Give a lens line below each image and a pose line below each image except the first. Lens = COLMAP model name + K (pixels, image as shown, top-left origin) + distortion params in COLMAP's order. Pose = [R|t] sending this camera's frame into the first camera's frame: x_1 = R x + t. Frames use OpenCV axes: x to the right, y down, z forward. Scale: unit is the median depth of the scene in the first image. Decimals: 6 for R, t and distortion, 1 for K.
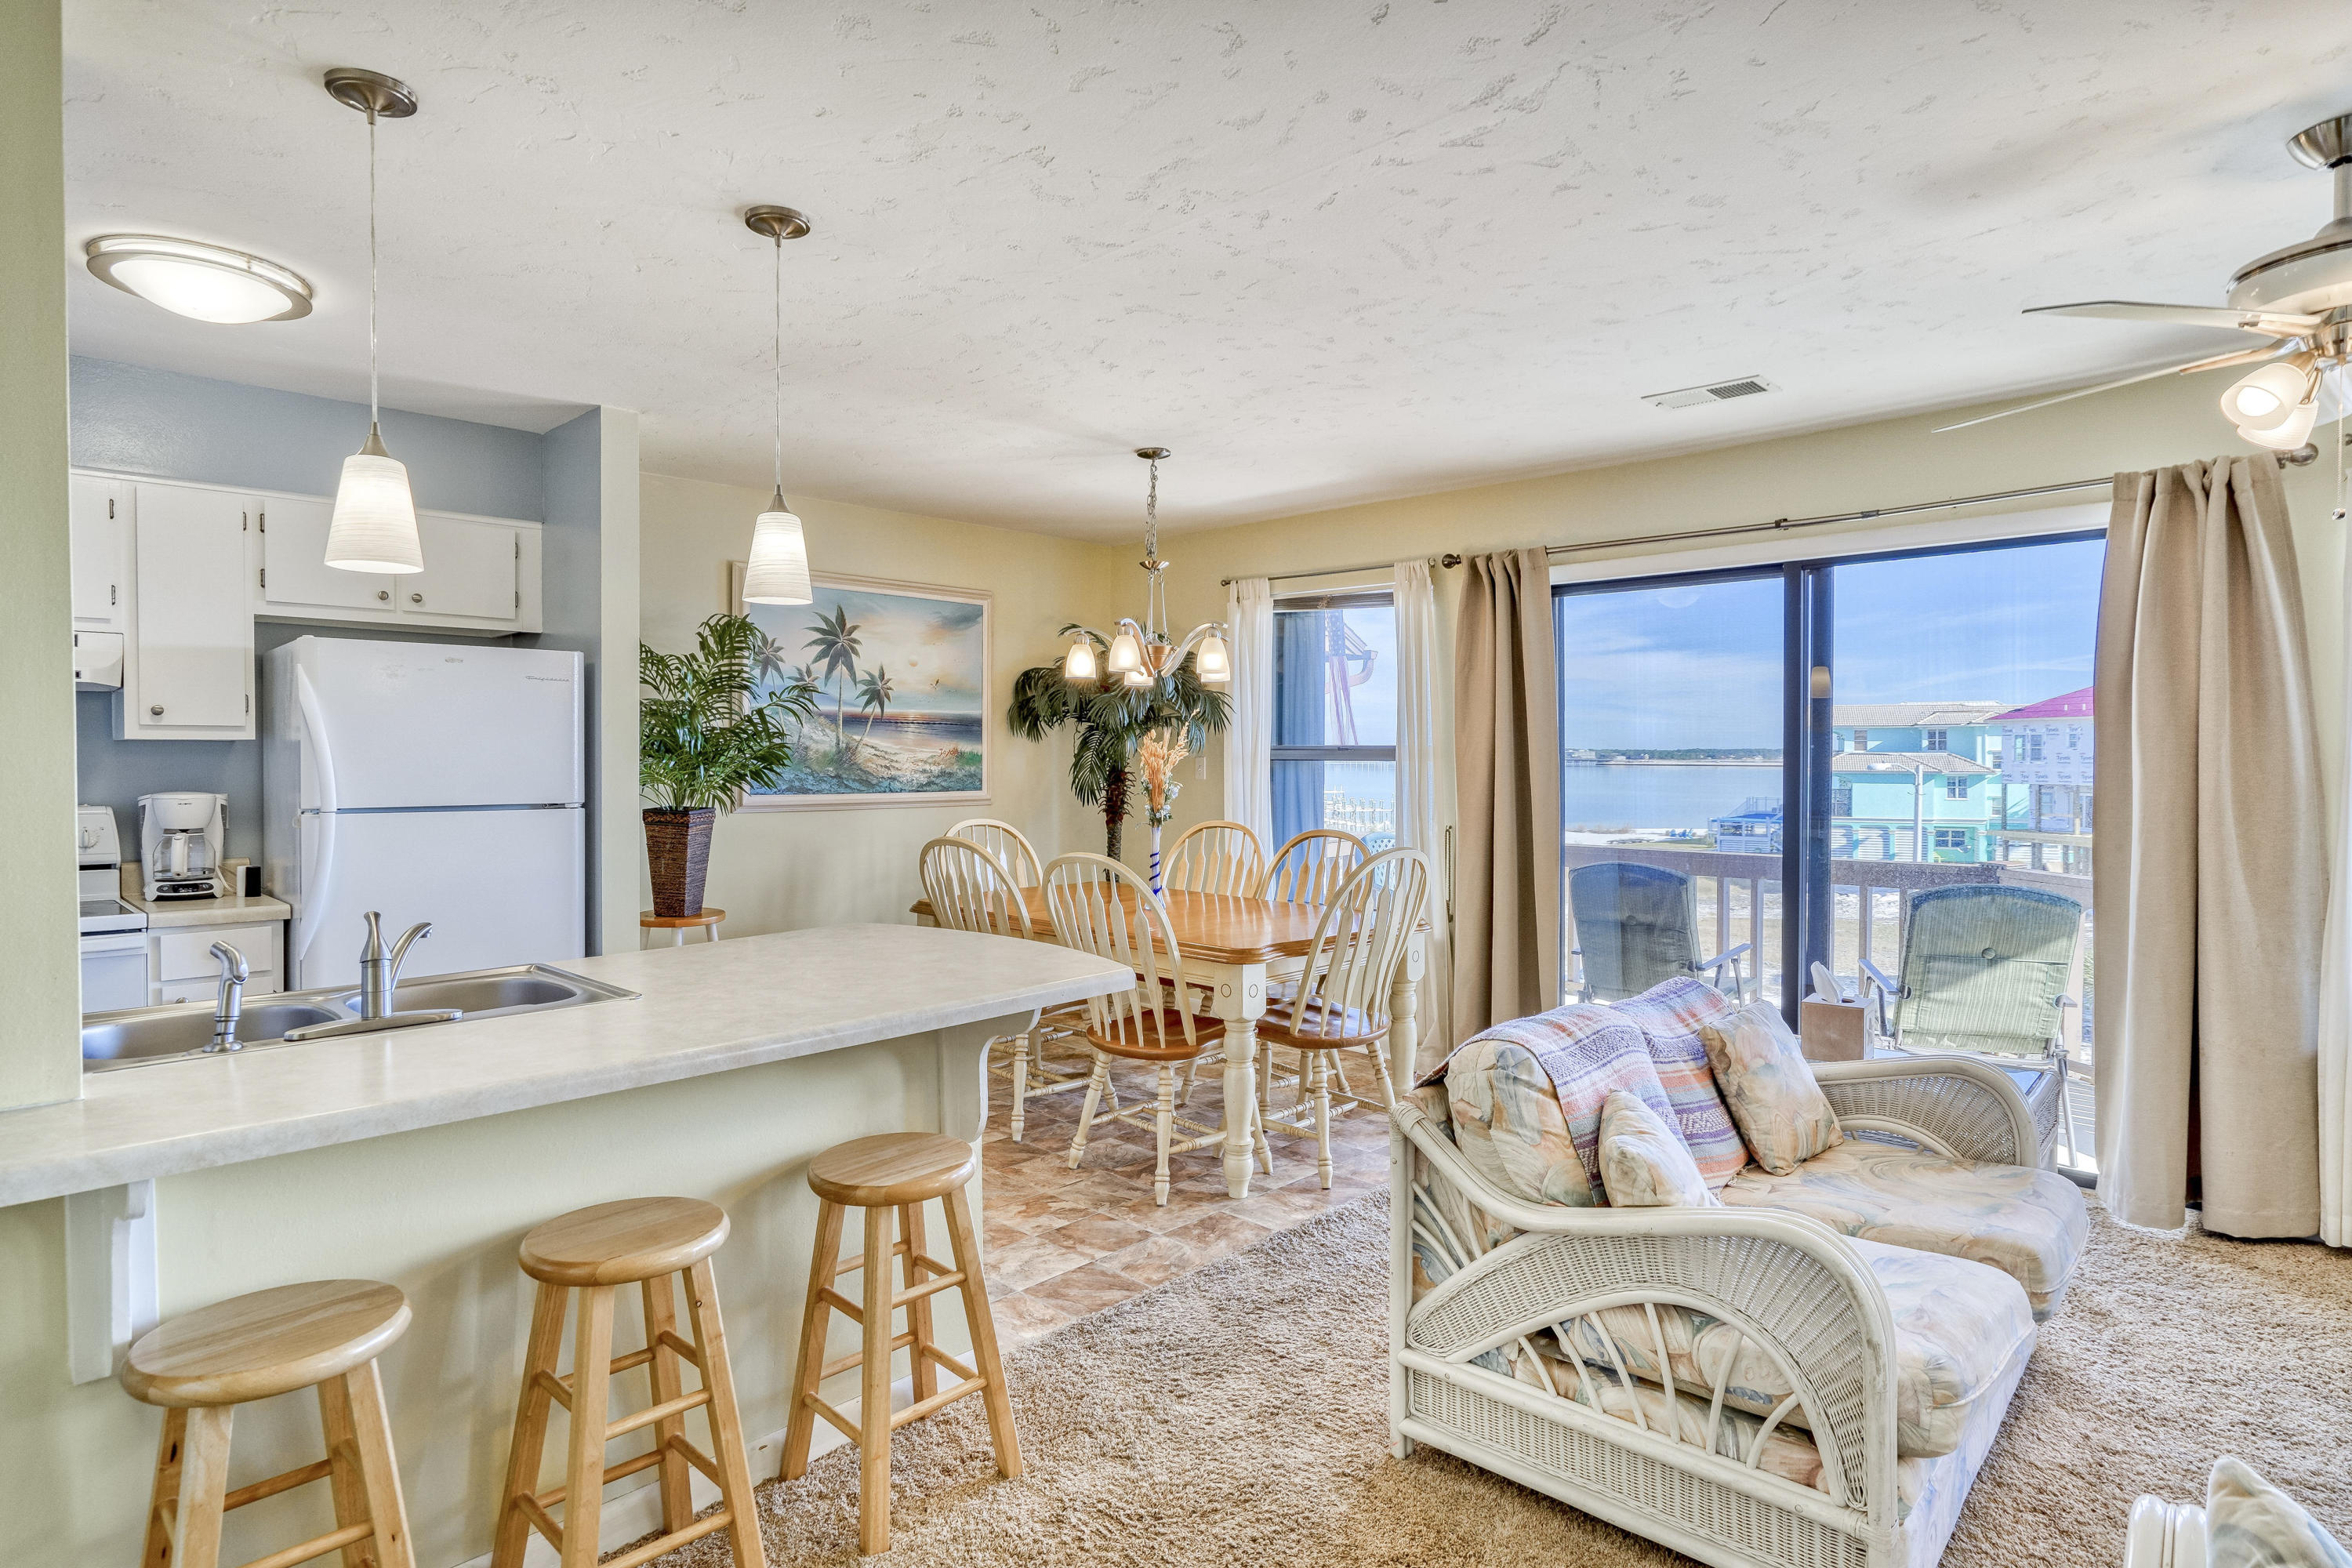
lens RADIAL K [[1171.7, 0, 1188.4], [0, 1171.7, 786.2], [0, 0, 1]] dist [-0.001312, 0.006628]
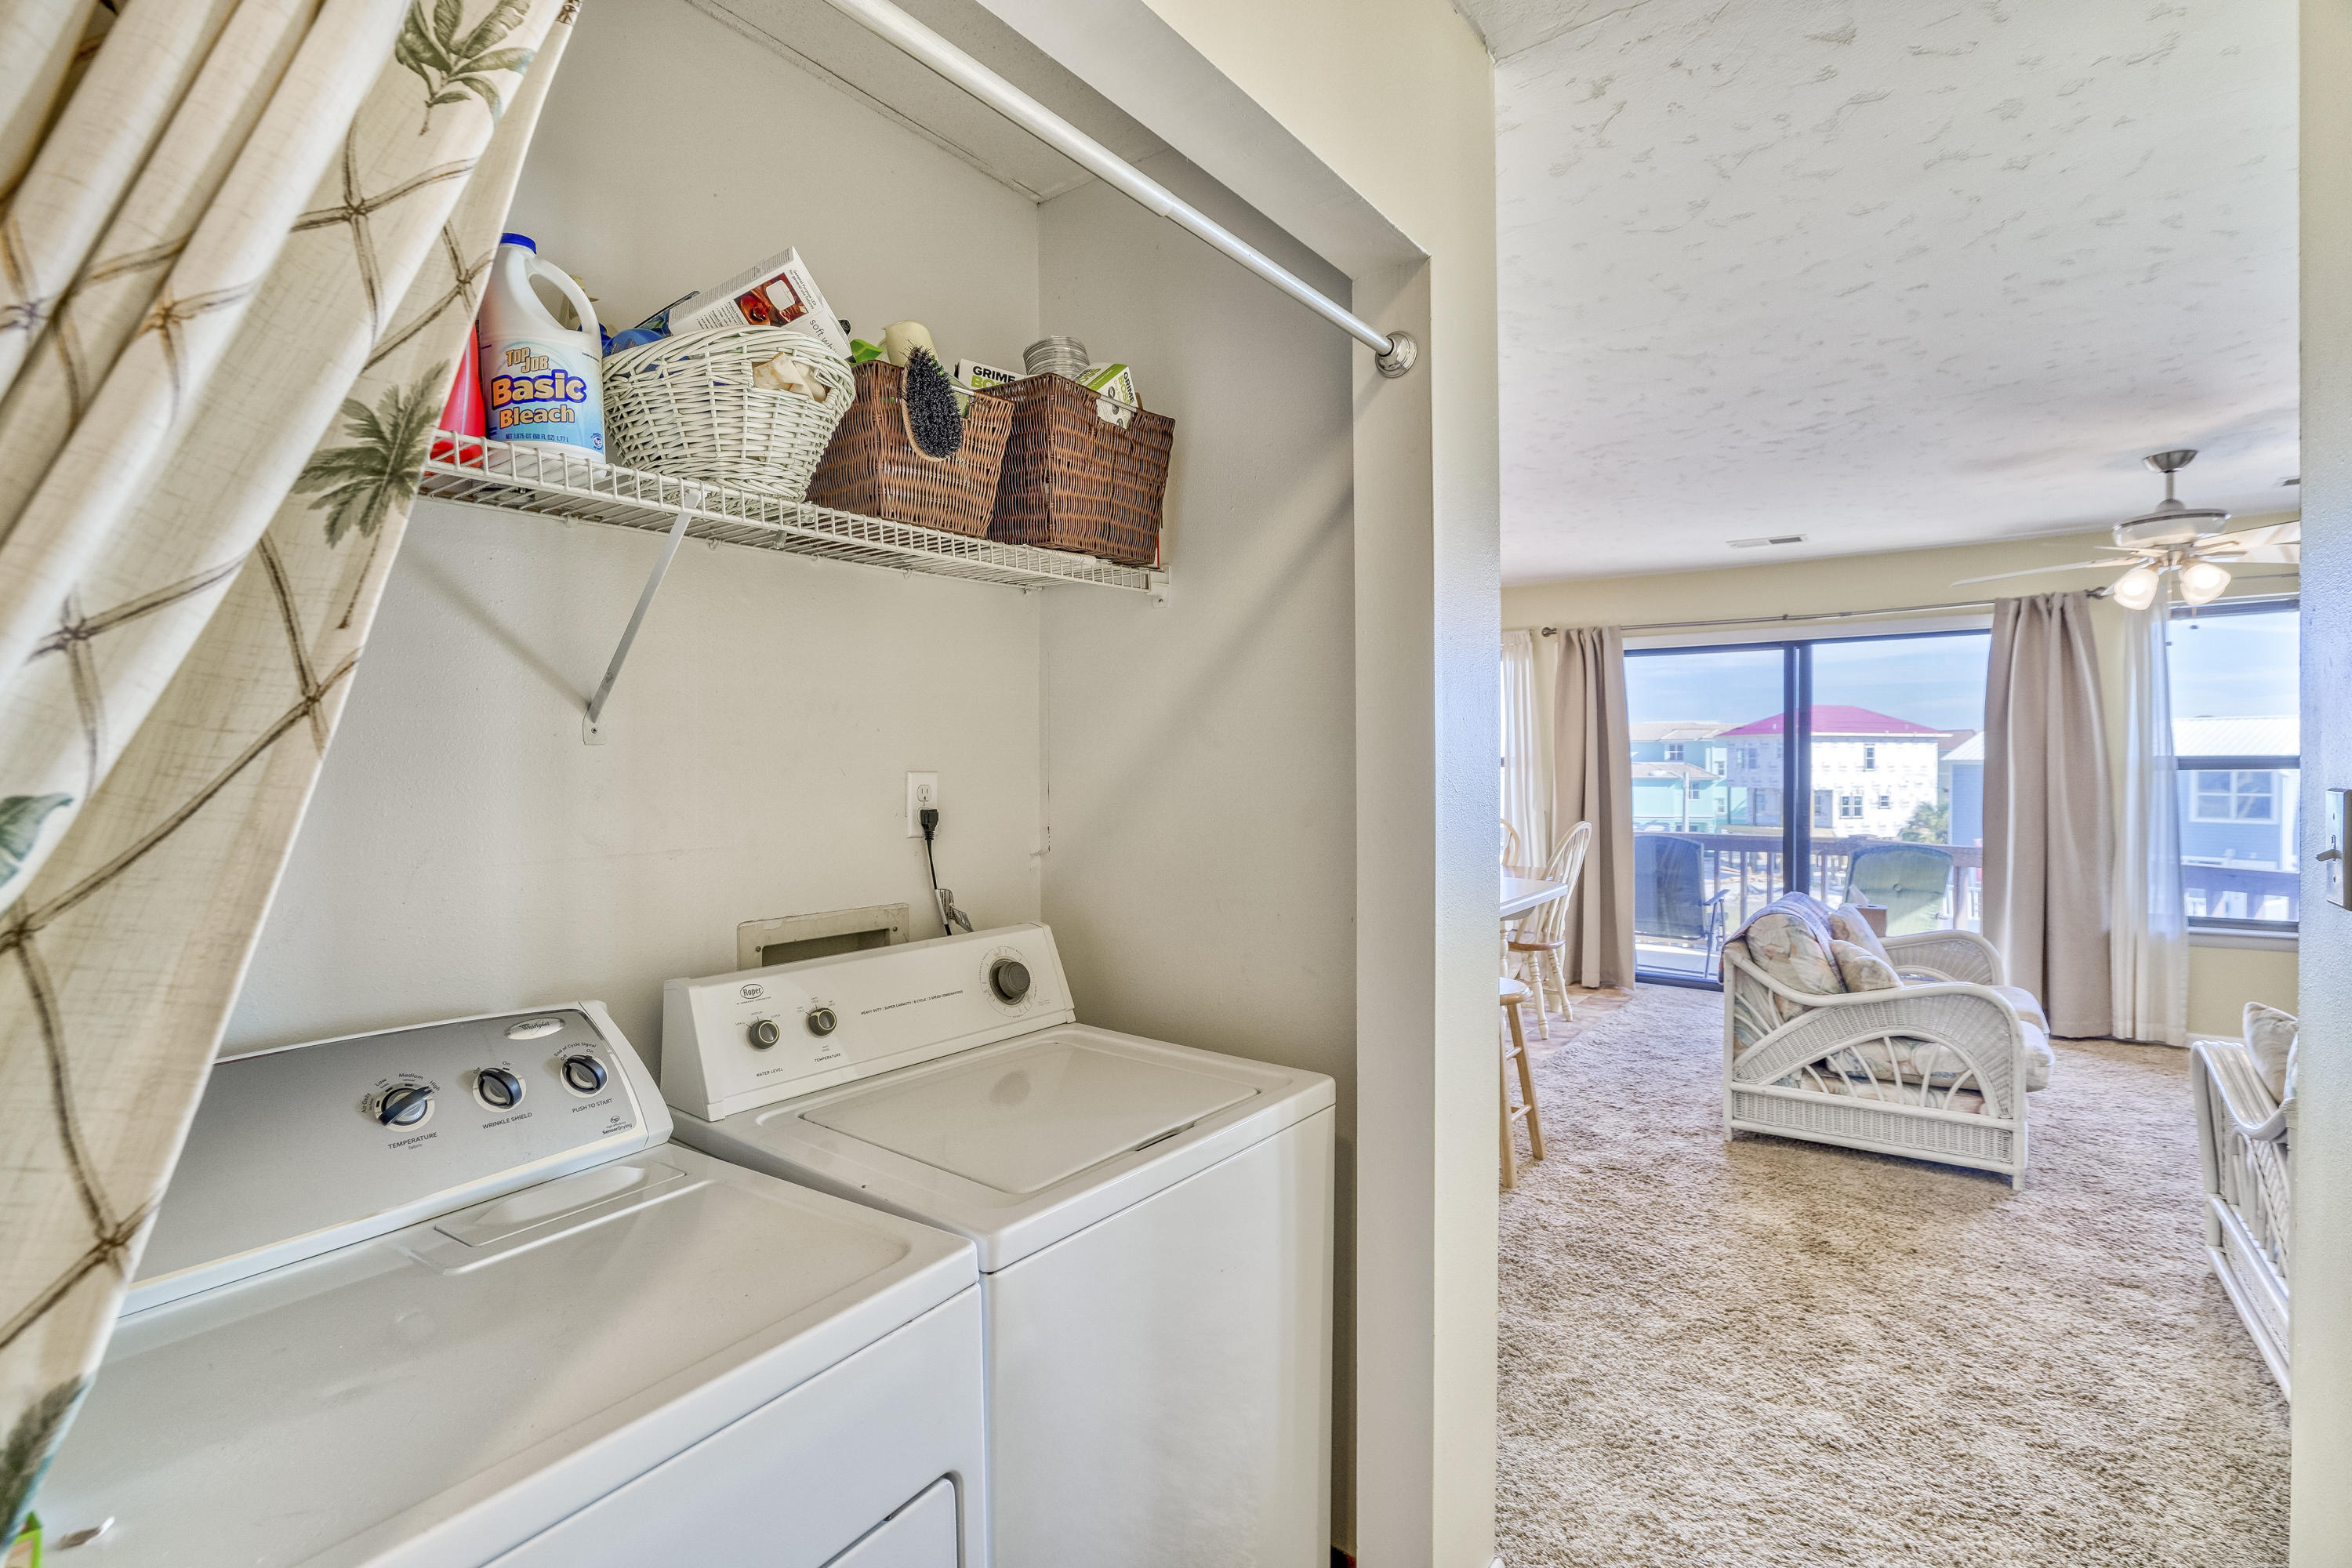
lens RADIAL K [[1037.3, 0, 1173.2], [0, 1037.3, 774.5], [0, 0, 1]] dist [0.000125, 0.000180]
pose [[0.991491, -0.001678, 0.130163, -0.371484], [0.003914, 0.999849, -0.016925, 0.007939], [-0.130115, 0.017290, 0.991348, -0.212161]]
